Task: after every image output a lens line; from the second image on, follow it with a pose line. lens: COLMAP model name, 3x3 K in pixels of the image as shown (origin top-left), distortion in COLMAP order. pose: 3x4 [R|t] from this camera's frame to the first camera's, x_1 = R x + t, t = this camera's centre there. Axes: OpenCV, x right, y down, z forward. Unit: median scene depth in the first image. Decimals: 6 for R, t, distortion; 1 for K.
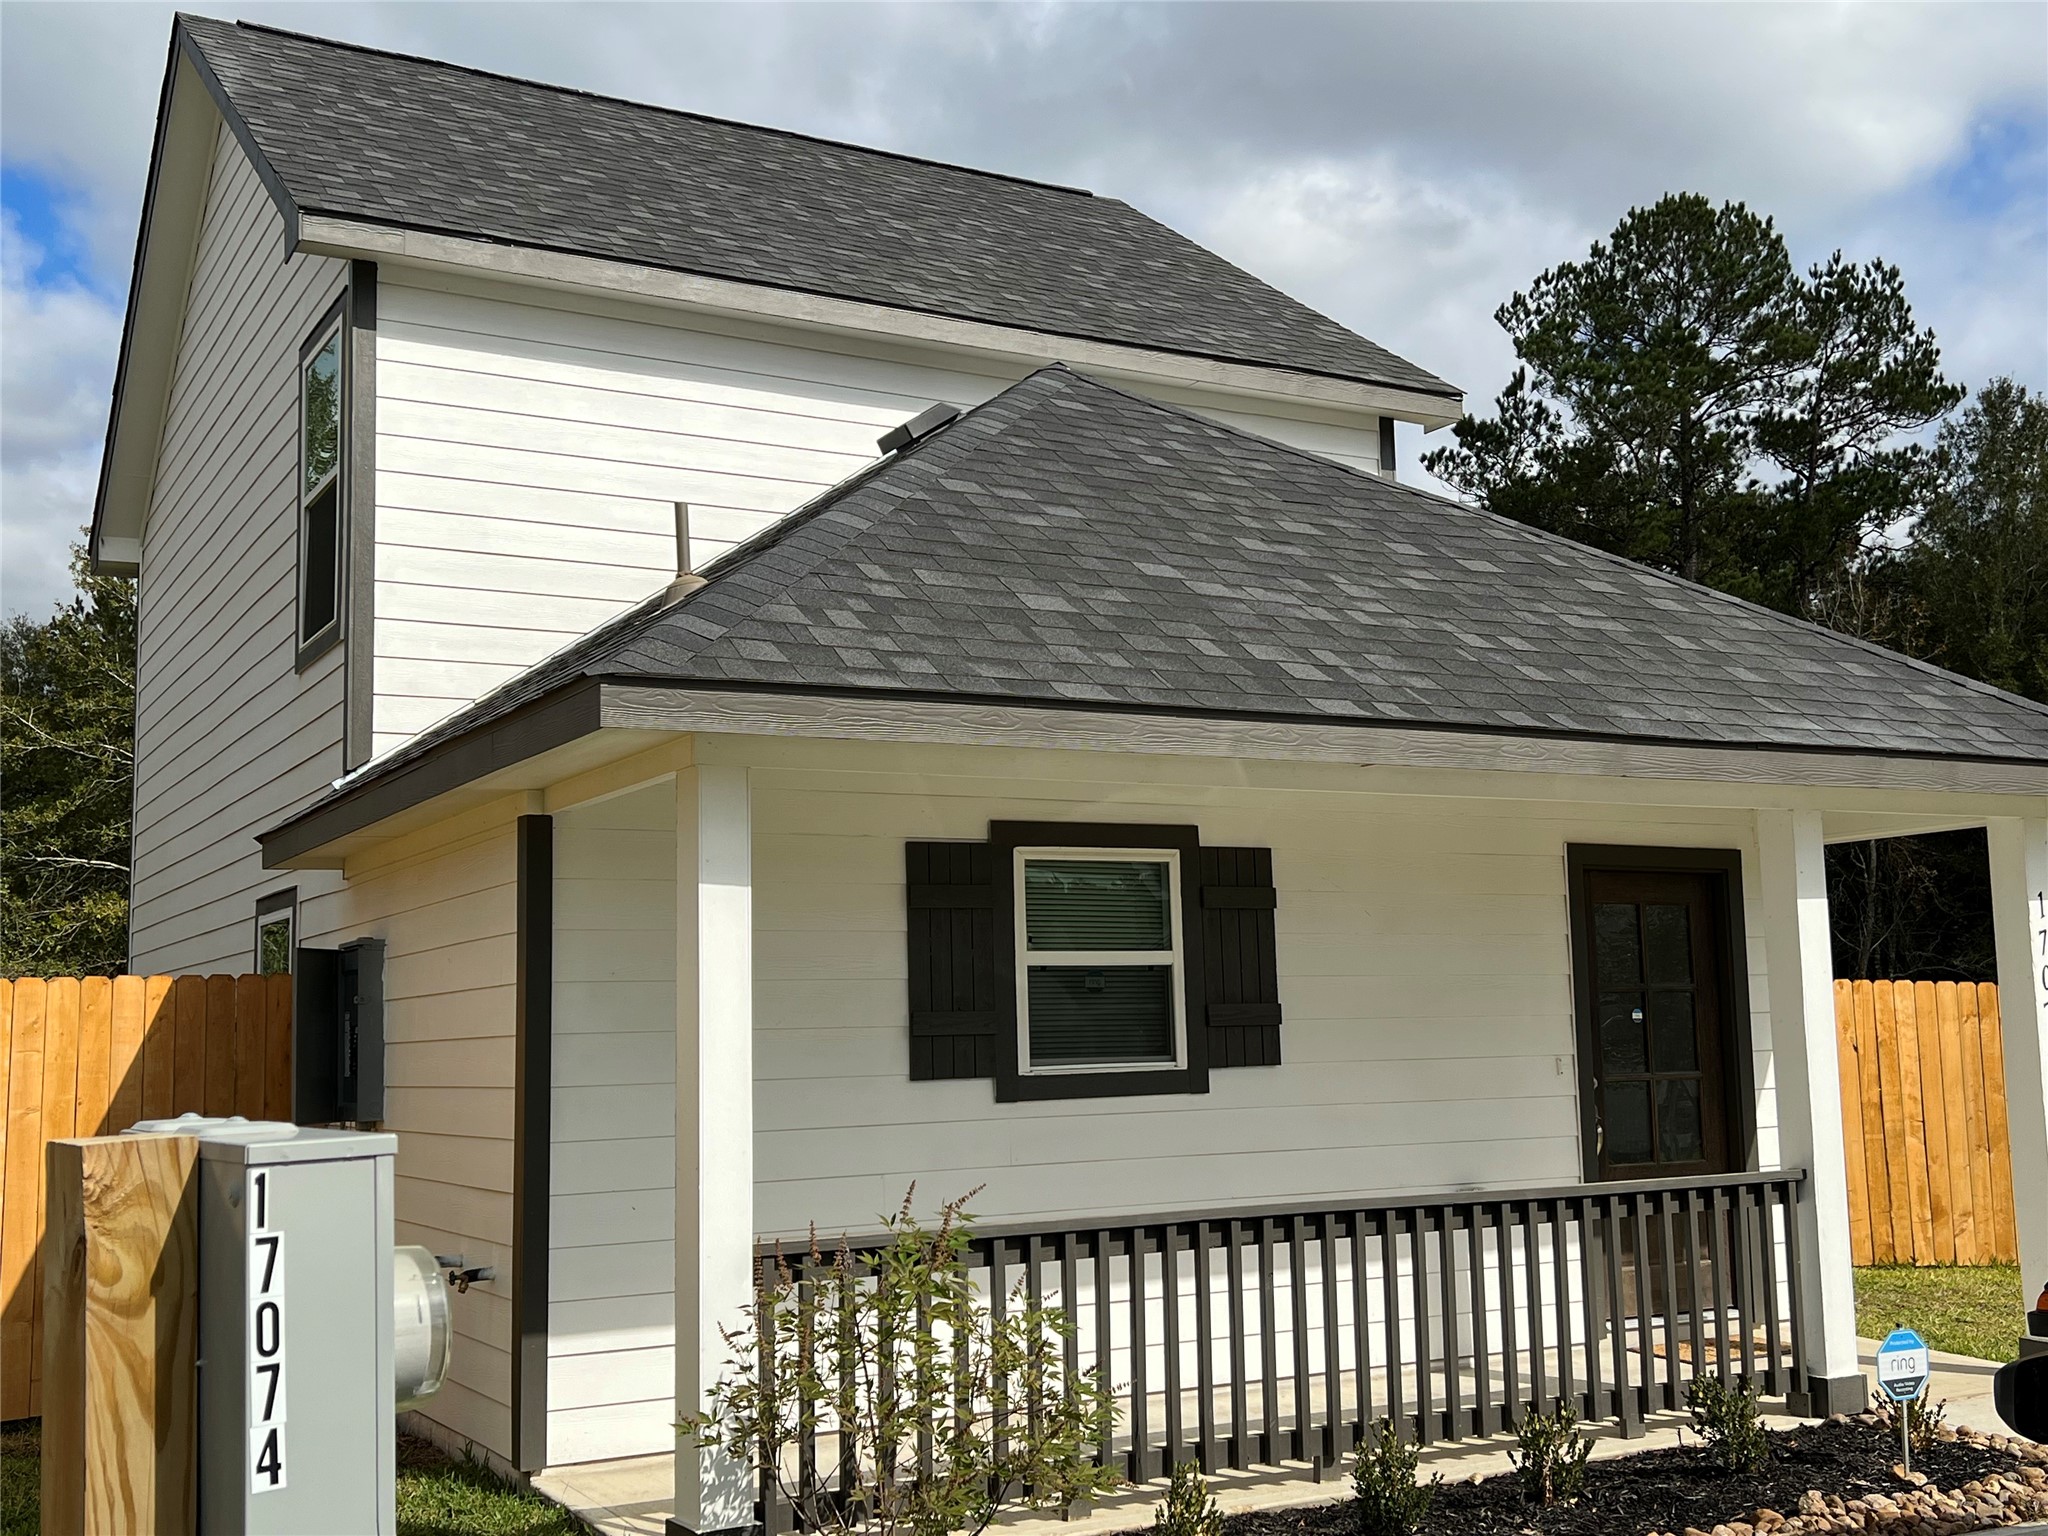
lens RADIAL K [[2200.7, 0, 1030.3], [0, 2200.7, 763.1], [0, 0, 1]] dist [0.053363, 0.000000]
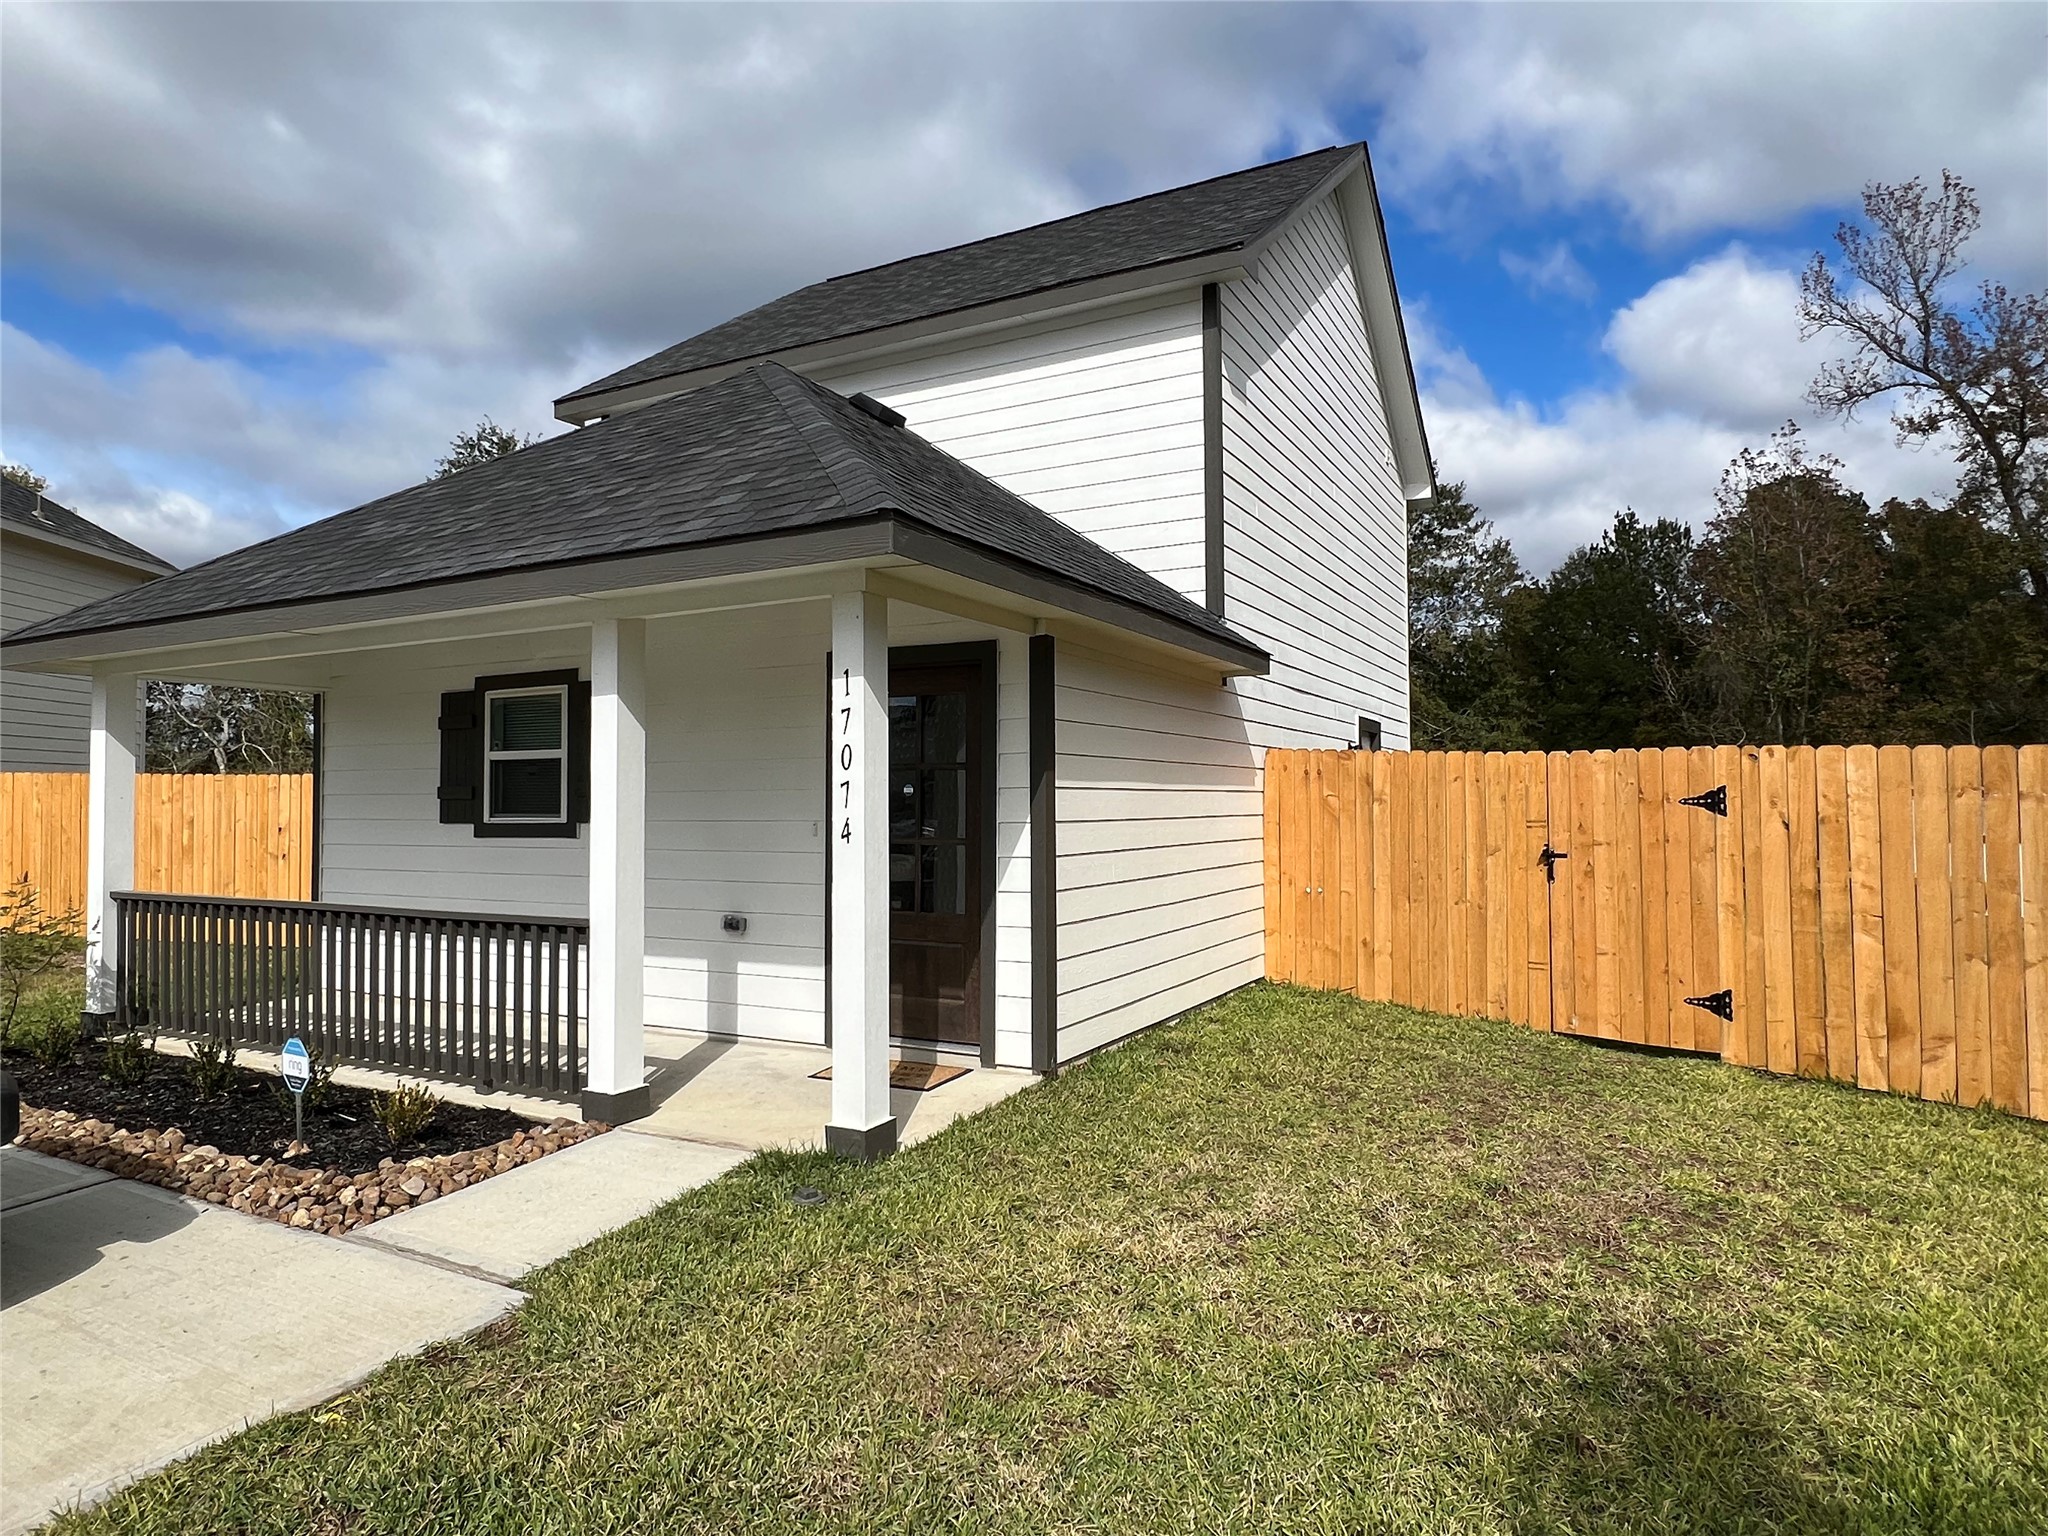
lens RADIAL K [[1207.5, 0, 1014.7], [0, 1207.5, 764.3], [0, 0, 1]] dist [0.003362, 0.001651]
pose [[0.527108, -0.005849, -0.849778, 0.975876], [0.098988, 0.993592, 0.054562, 0.080569], [0.844014, -0.112878, 0.524309, 0.811357]]
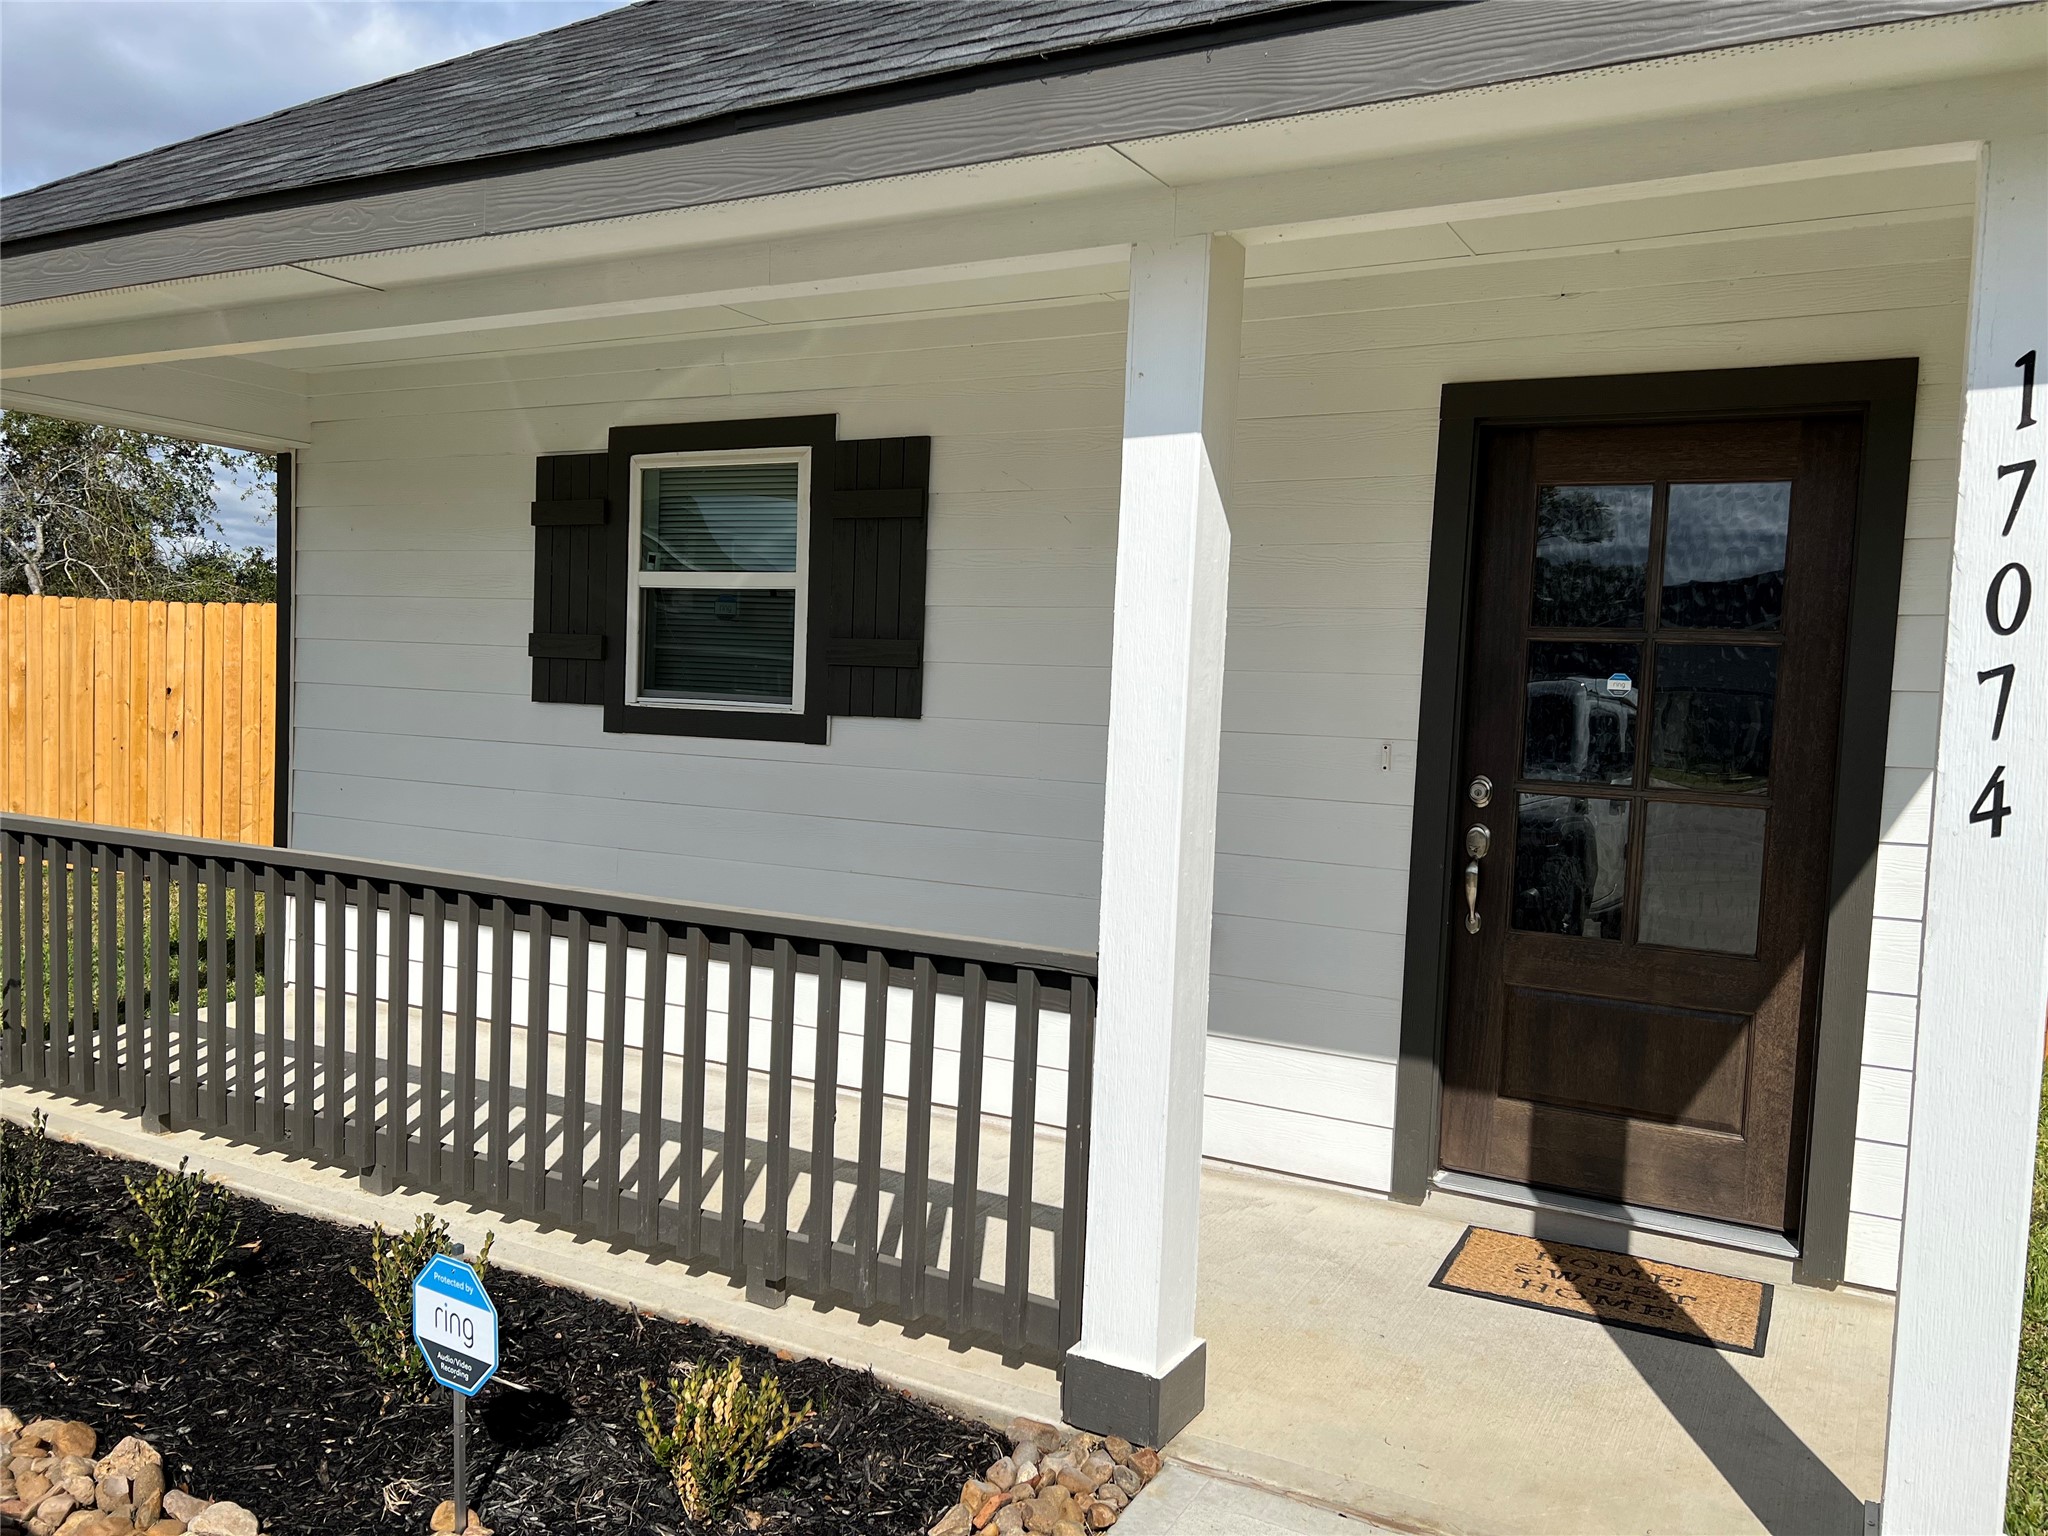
lens RADIAL K [[1538.9, 0, 1036.7], [0, 1538.9, 772.9], [0, 0, 1]] dist [0.040789, -0.041329]
pose [[0.528528, 0.090532, -0.844075, 0.604326], [0.051961, 0.988983, 0.138611, 0.084025], [0.847324, -0.117119, 0.518001, 0.762656]]
